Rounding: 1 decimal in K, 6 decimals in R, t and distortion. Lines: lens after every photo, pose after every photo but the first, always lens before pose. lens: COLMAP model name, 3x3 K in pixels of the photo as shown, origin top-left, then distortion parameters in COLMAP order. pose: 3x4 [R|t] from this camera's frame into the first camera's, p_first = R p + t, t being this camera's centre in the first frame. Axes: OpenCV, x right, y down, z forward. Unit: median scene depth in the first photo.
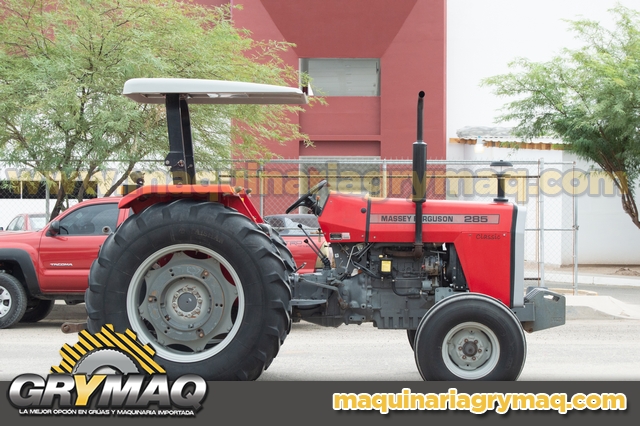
lens RADIAL K [[1494.1, 0, 320.0], [0, 1494.1, 213.0], [0, 0, 1]] dist [-0.012239, 0.148609]
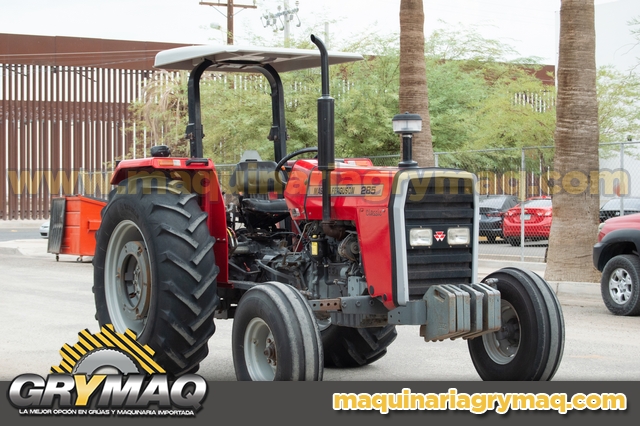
lens RADIAL K [[1494.1, 0, 320.0], [0, 1494.1, 213.0], [0, 0, 1]] dist [-0.012239, 0.148609]
pose [[0.518940, -0.002178, -0.854808, 0.759164], [0.010936, 0.999932, 0.004091, 0.012544], [0.854740, -0.011472, 0.518929, 0.570221]]
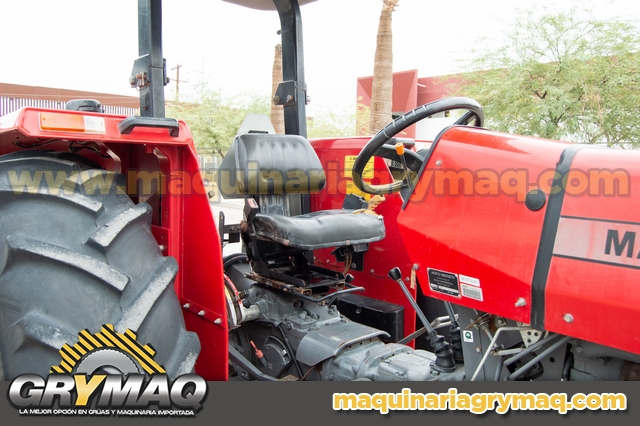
lens RADIAL K [[504.0, 0, 320.0], [0, 504.0, 213.0], [0, 0, 1]] dist [-0.077256, -0.001843]
pose [[0.694331, 0.079860, -0.715211, 0.063521], [-0.021551, 0.995685, 0.090256, -0.006196], [0.719333, -0.047254, 0.693056, 0.921546]]
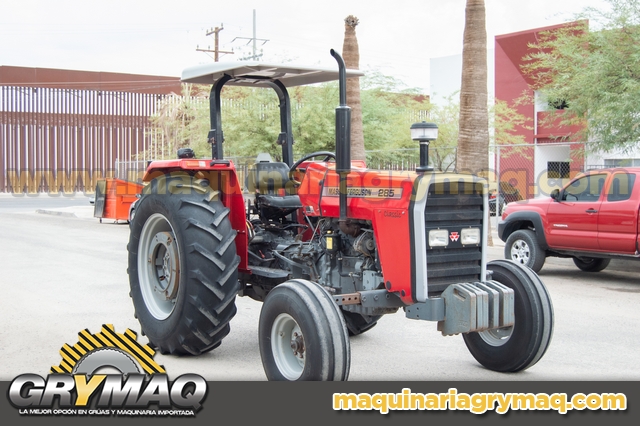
lens RADIAL K [[922.3, 0, 320.0], [0, 922.3, 213.0], [0, 0, 1]] dist [-0.039639, -0.023249]
pose [[0.568155, 0.025173, -0.822536, 0.511514], [0.004922, 0.999410, 0.033986, -0.002442], [0.822907, -0.023358, 0.567696, 0.670901]]
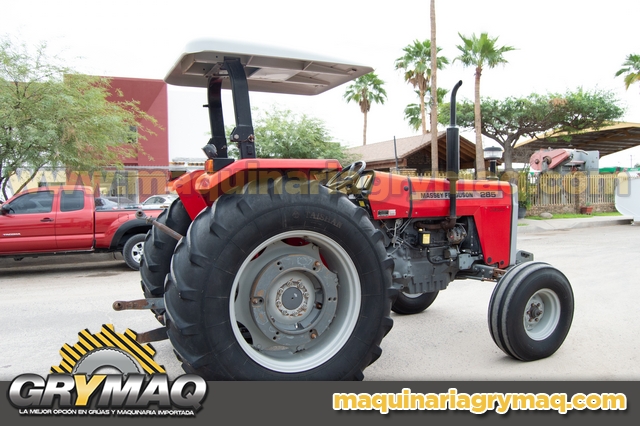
lens RADIAL K [[504.0, 0, 320.0], [0, 504.0, 213.0], [0, 0, 1]] dist [-0.077256, -0.001843]
pose [[0.889753, -0.034601, 0.455128, -0.193638], [0.017769, 0.998992, 0.041211, -0.000084], [-0.456095, -0.028581, 0.889472, 0.707160]]
